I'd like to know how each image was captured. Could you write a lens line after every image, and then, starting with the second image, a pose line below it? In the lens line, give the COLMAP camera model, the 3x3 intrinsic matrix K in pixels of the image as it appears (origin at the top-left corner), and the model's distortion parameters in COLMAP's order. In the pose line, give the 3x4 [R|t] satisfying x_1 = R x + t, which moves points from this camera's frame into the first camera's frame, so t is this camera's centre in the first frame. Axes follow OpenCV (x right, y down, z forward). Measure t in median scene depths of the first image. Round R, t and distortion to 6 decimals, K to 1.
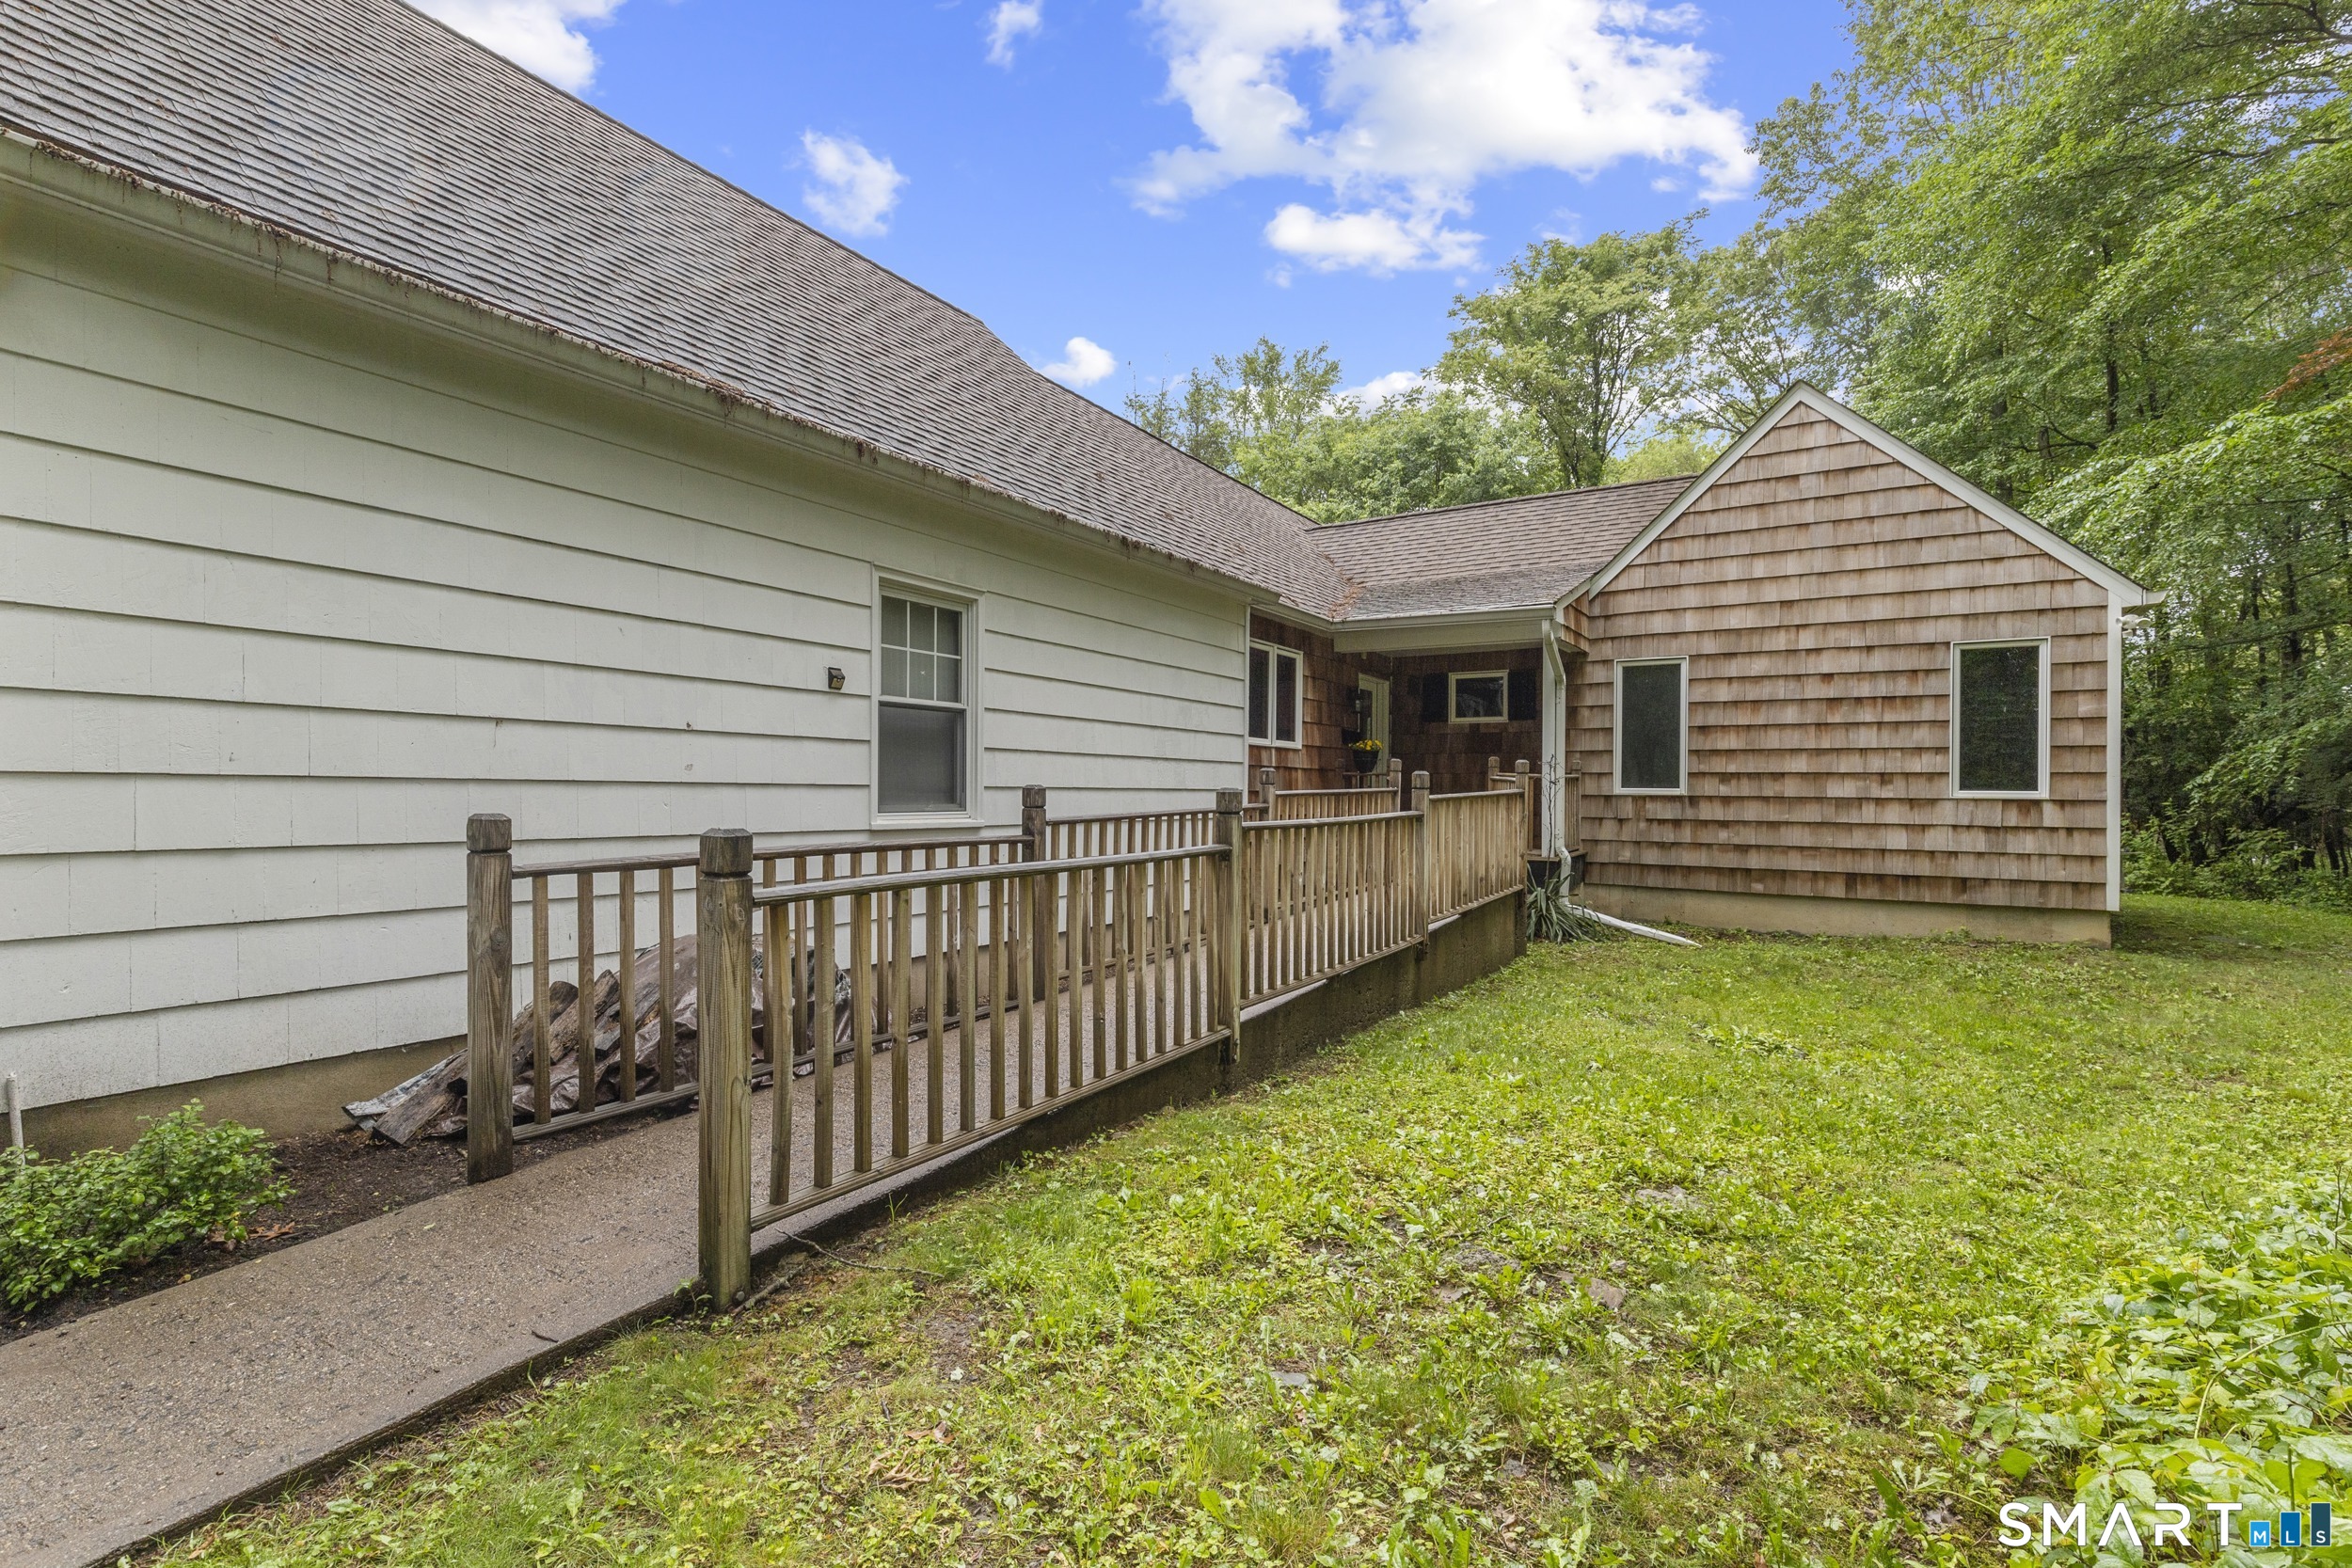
lens RADIAL K [[1064.3, 0, 1159.8], [0, 1064.3, 785.5], [0, 0, 1]] dist [0.003581, -0.003550]
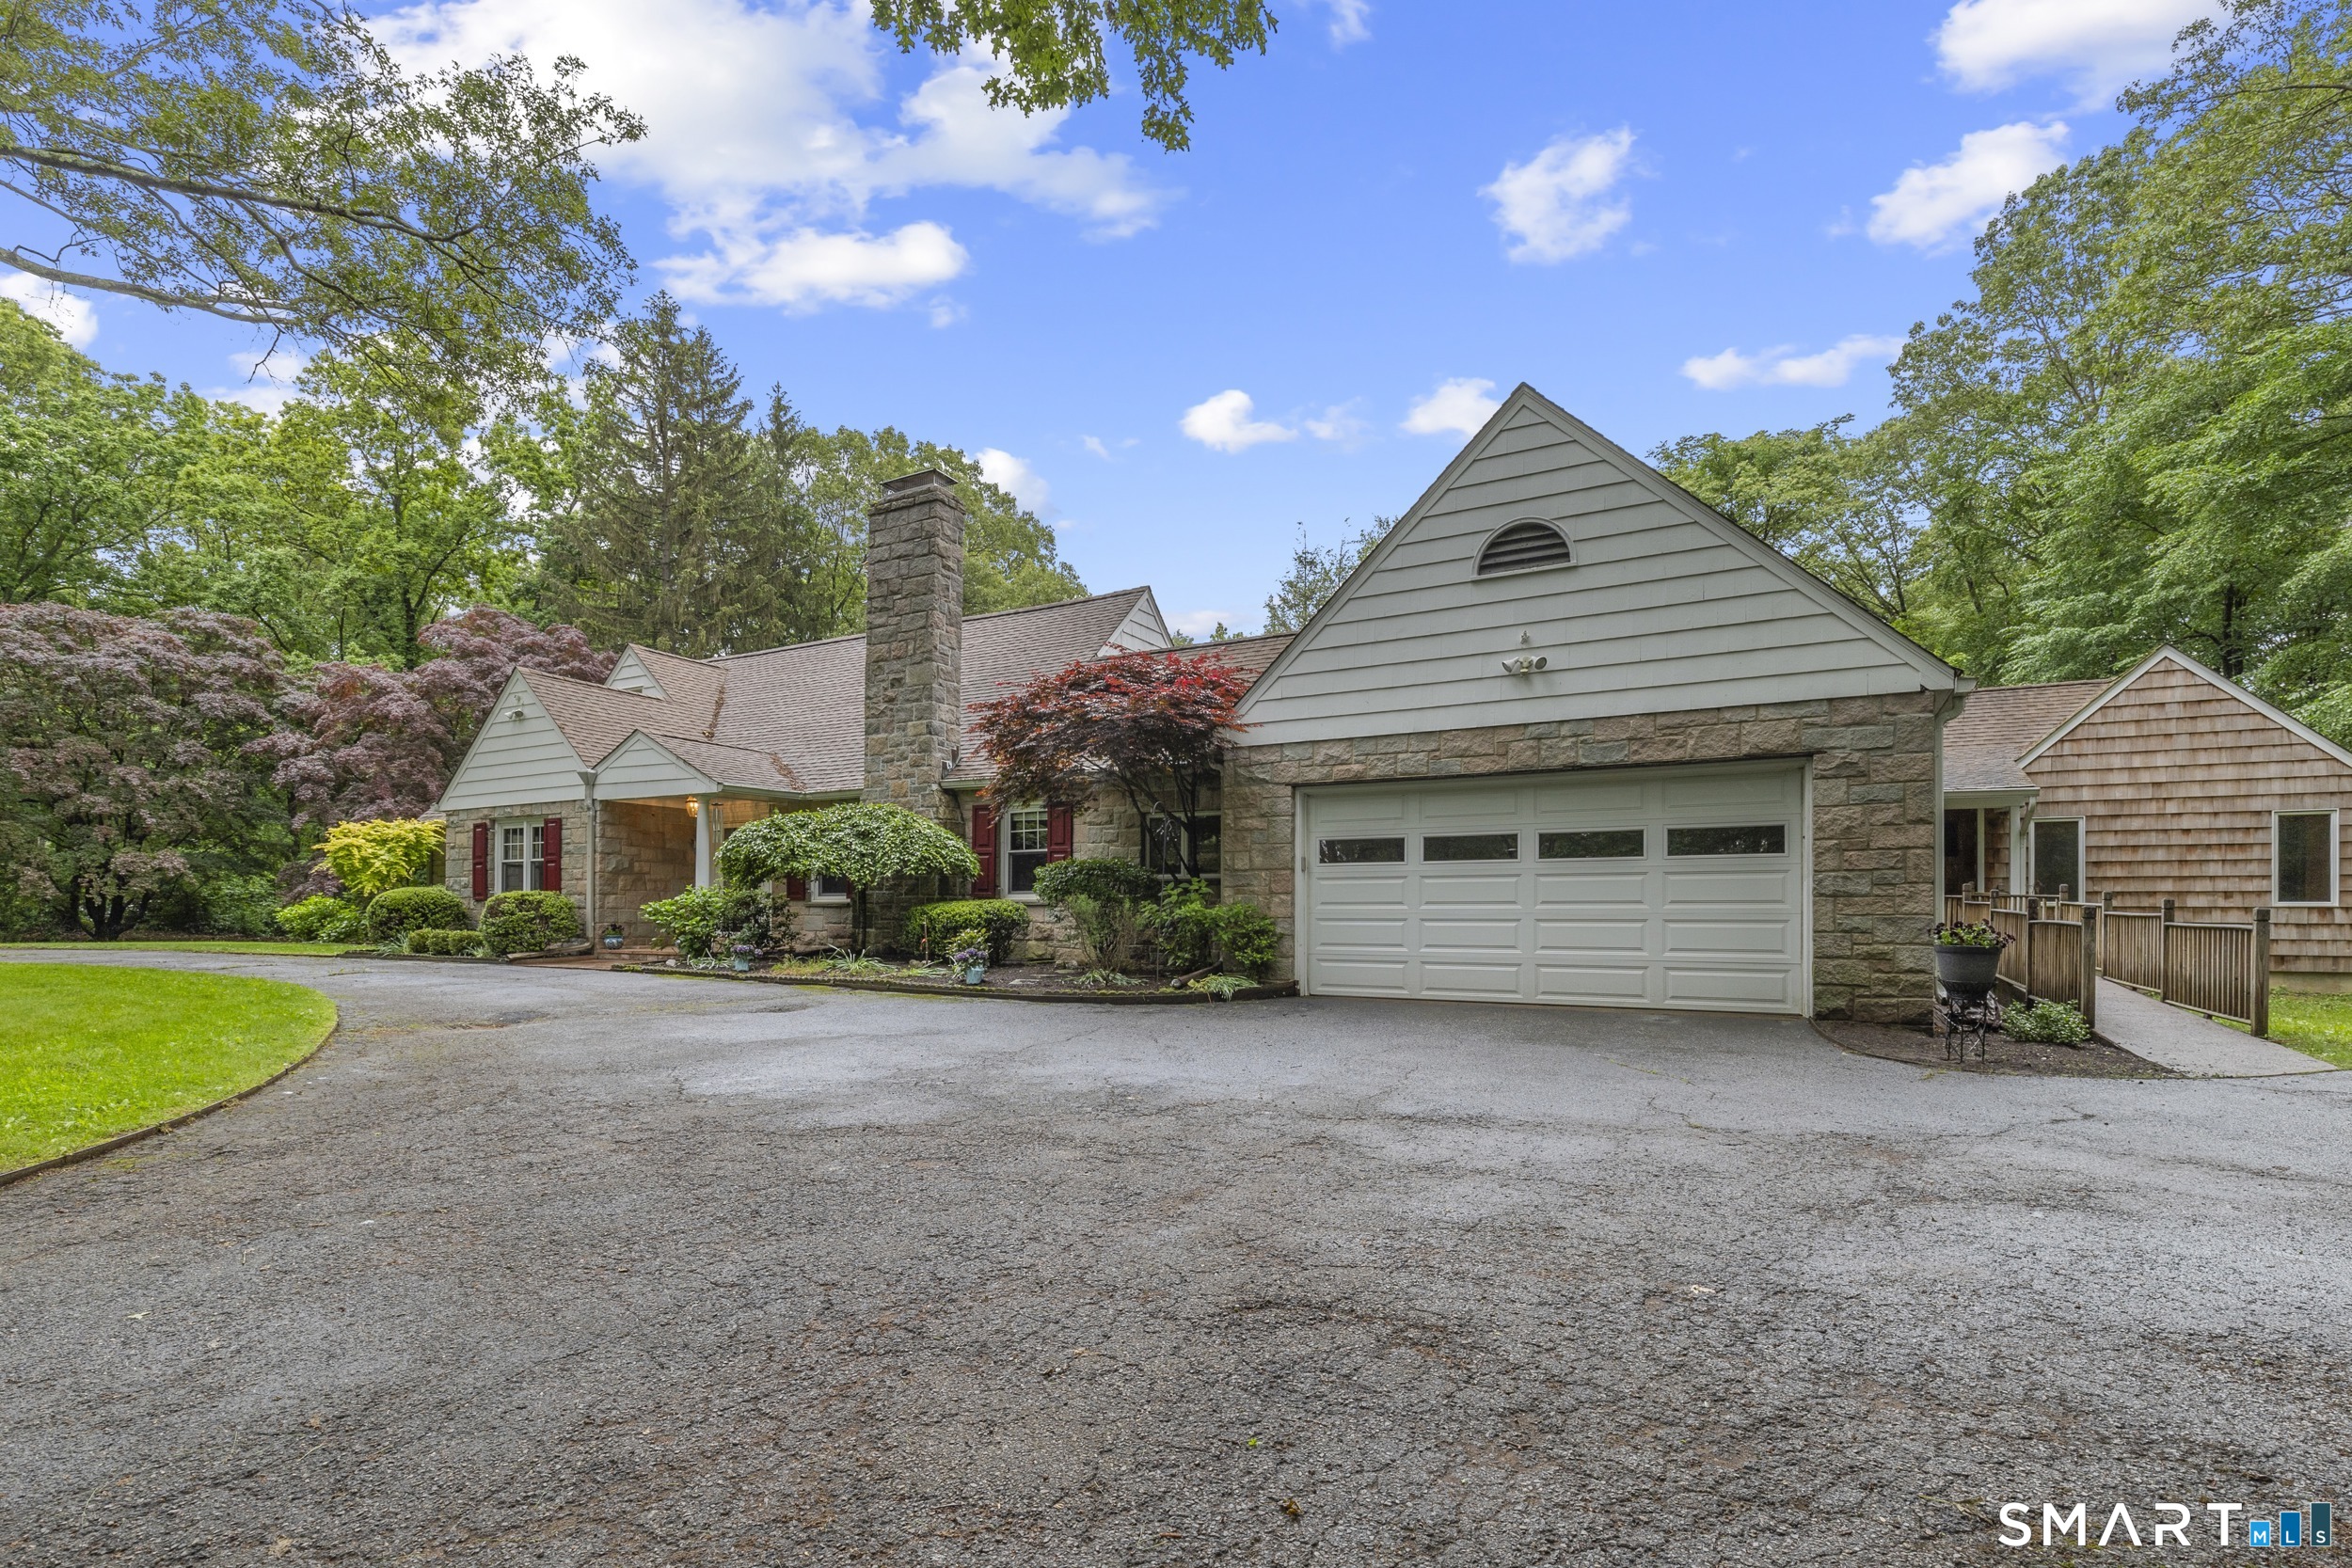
lens RADIAL K [[1064.3, 0, 1178.4], [0, 1064.3, 901.7], [0, 0, 1]] dist [0.003581, -0.003550]
pose [[0.998685, -0.010776, 0.050123, -0.975390], [0.010494, 0.999928, 0.005883, -0.022086], [-0.050183, -0.005349, 0.998726, -0.522733]]
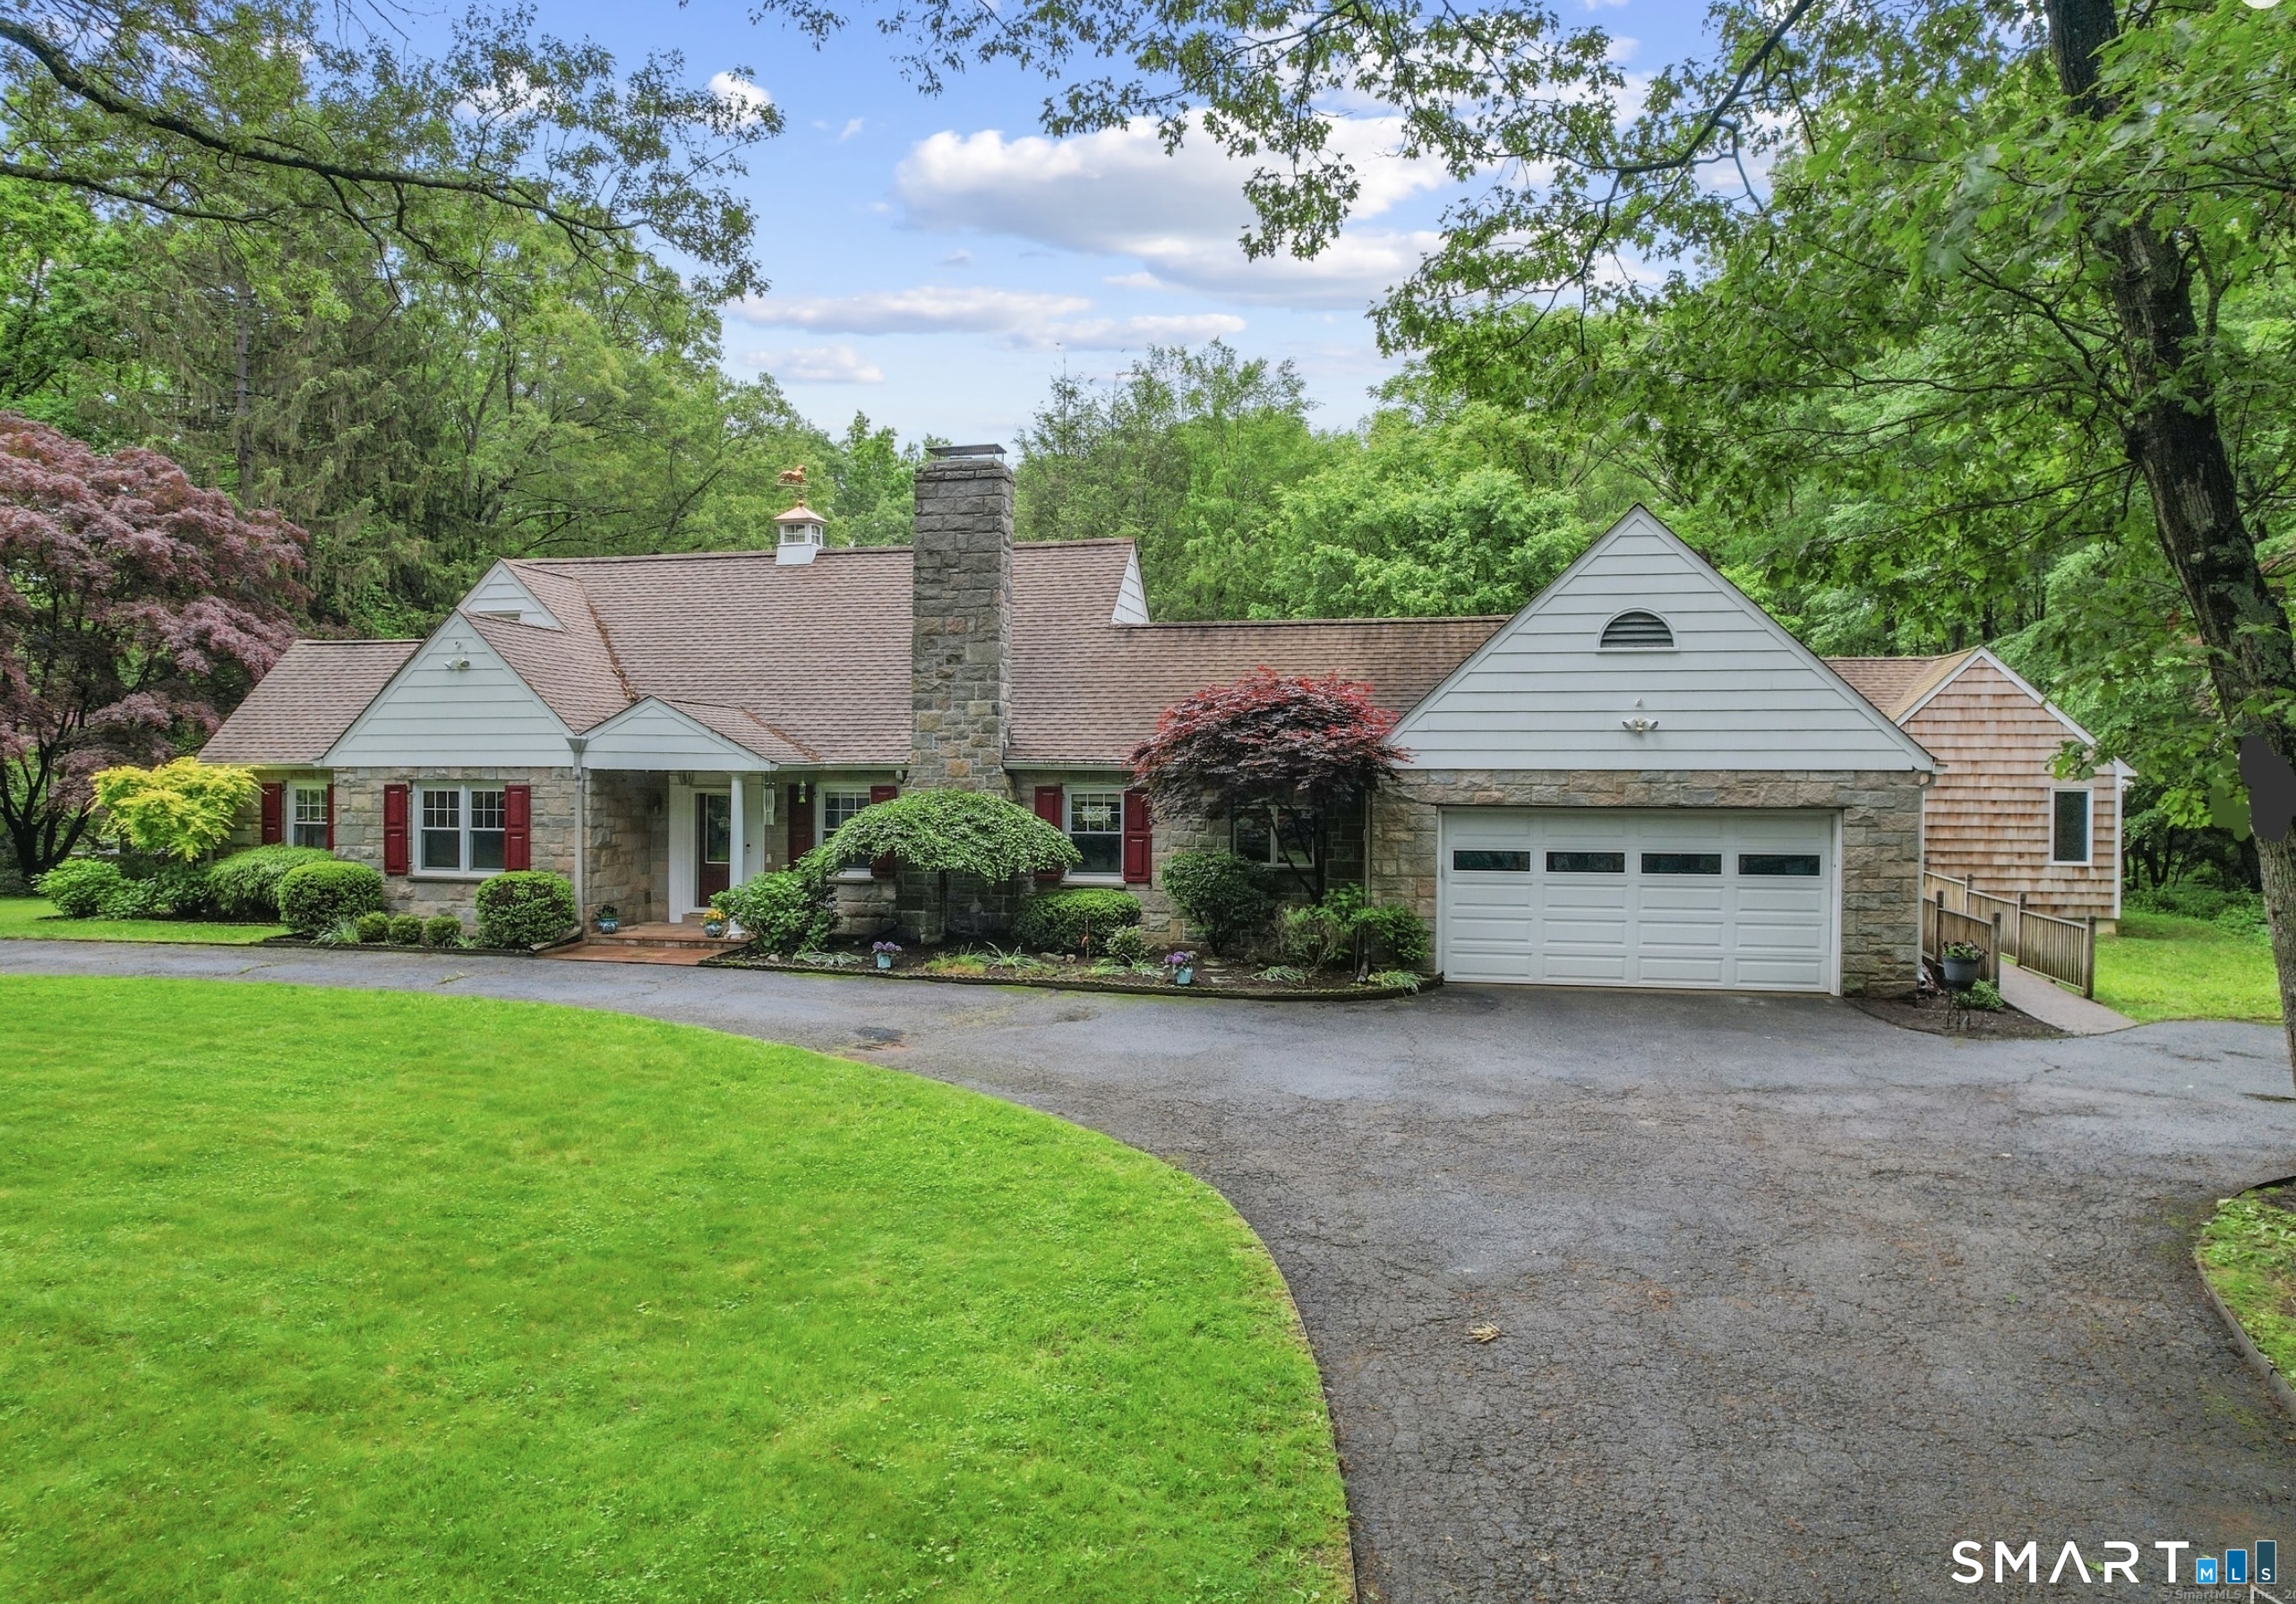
lens RADIAL K [[1430.7, 0, 1149.2], [0, 1430.7, 791.2], [0, 0, 1]] dist [-0.052773, 0.007734]
pose [[0.949675, -0.009054, 0.313105, -1.641079], [0.003302, 0.999816, 0.018897, -0.177218], [-0.313218, -0.016912, 0.949531, -0.943453]]
